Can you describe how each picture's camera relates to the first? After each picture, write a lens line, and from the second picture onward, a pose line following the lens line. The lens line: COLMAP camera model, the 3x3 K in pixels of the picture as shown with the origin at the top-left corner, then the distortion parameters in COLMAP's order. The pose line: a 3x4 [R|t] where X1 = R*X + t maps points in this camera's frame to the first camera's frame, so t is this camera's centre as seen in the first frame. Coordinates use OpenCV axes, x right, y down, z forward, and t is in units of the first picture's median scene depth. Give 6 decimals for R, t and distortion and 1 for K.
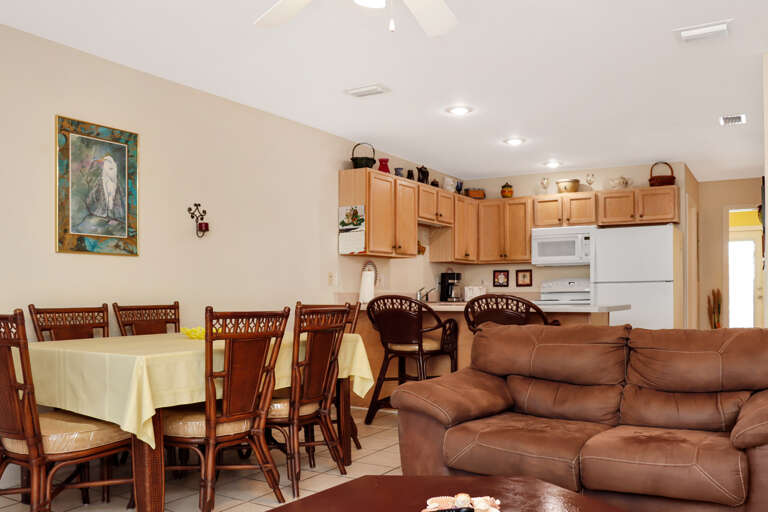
lens RADIAL K [[656.2, 0, 385.3], [0, 656.2, 295.7], [0, 0, 1]] dist [-0.092310, -0.009338]
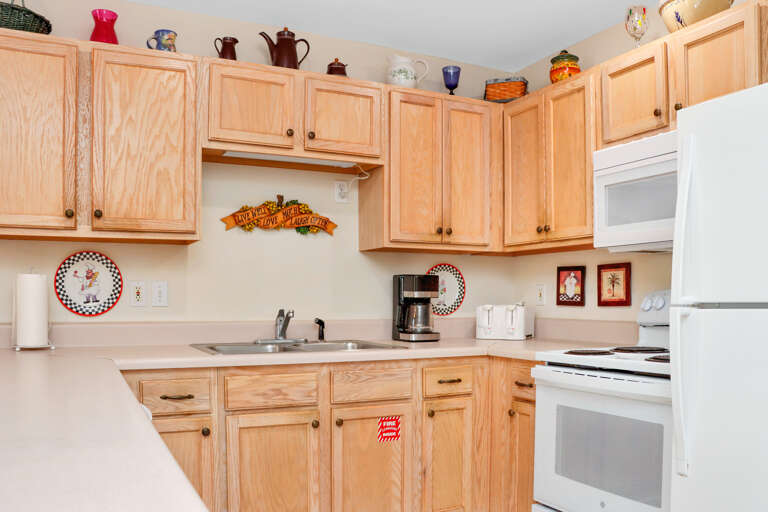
lens RADIAL K [[656.2, 0, 385.3], [0, 656.2, 295.7], [0, 0, 1]] dist [-0.092310, -0.009338]
pose [[0.840025, 0.006630, -0.542507, 0.315420], [-0.008232, 0.999966, -0.000525, -0.019713], [0.542486, 0.004907, 0.840051, 0.617380]]
